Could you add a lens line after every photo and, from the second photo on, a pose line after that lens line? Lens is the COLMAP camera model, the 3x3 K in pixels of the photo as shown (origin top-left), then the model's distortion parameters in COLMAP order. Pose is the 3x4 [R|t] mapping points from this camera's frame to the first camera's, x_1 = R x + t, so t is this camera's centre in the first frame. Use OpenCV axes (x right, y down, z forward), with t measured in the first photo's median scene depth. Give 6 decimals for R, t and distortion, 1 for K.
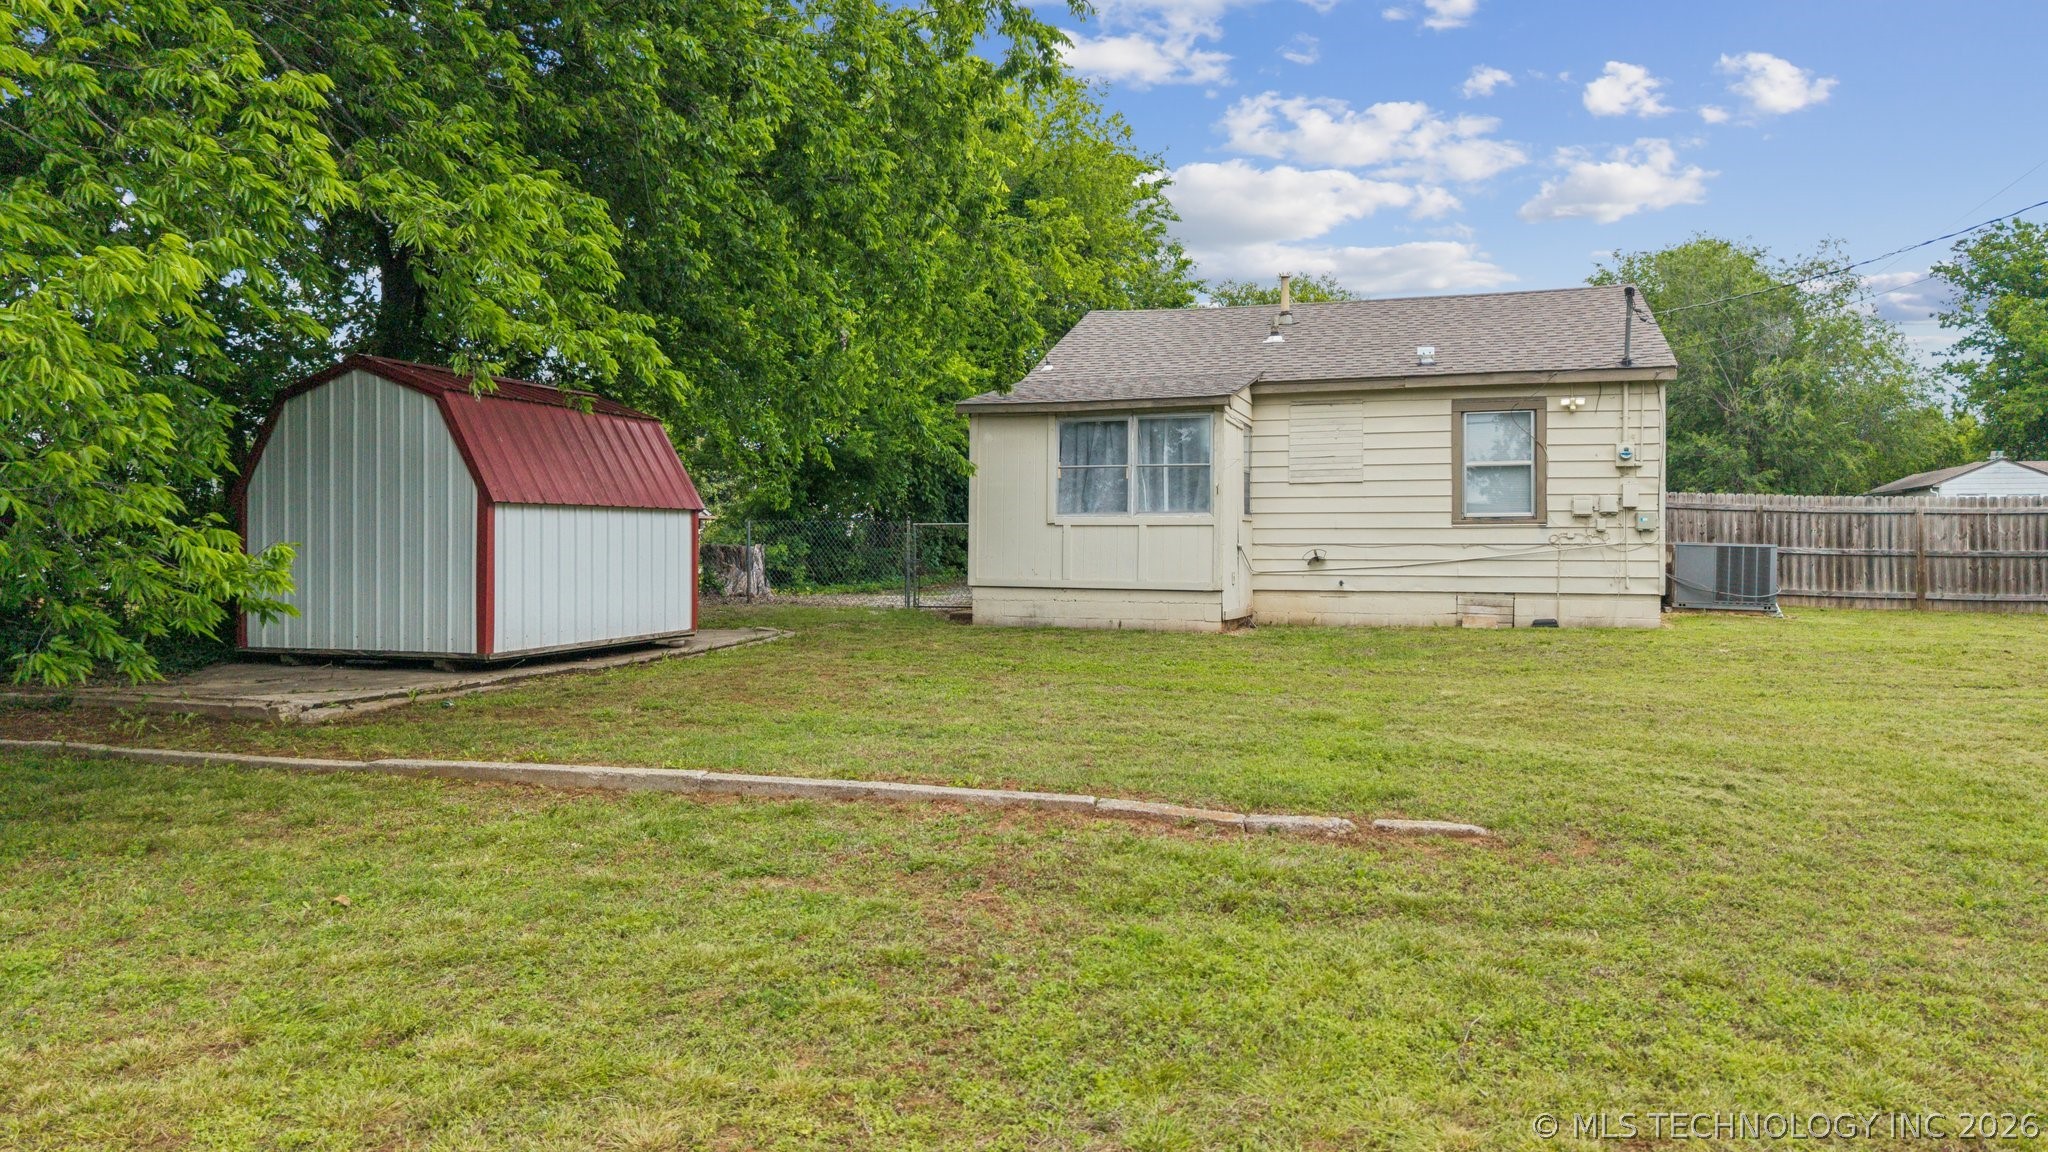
lens RADIAL K [[1366.6, 0, 992.6], [0, 1366.6, 564.3], [0, 0, 1]] dist [0.000427, -0.010609]
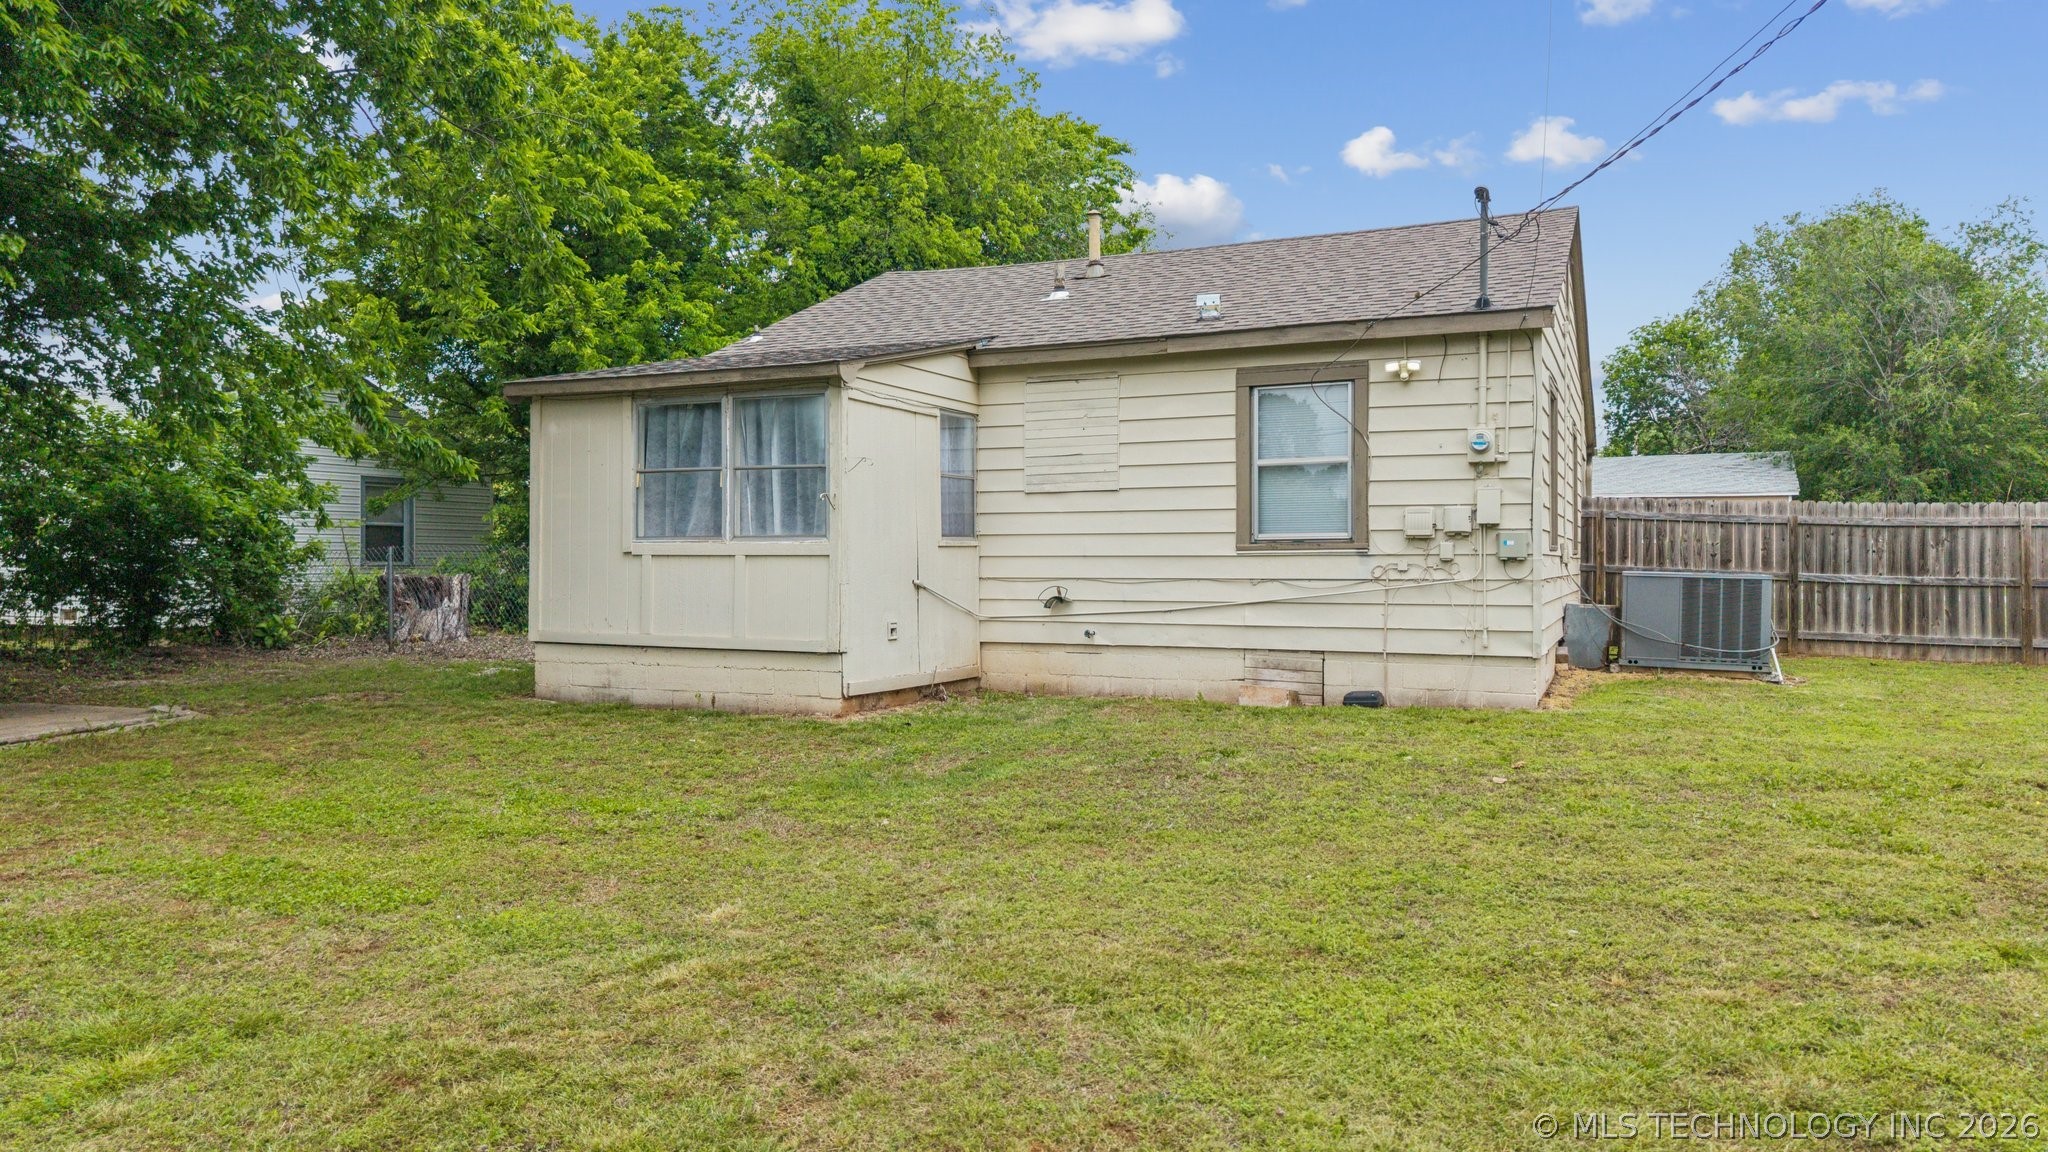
lens RADIAL K [[1380.6, 0, 1024.0], [0, 1380.6, 576.0], [0, 0, 1]] dist [0.144983, -0.168233]
pose [[0.997412, -0.002568, -0.071848, 0.271557], [0.002580, 0.999997, 0.000086, -0.016286], [0.071848, -0.000271, 0.997416, 0.287433]]
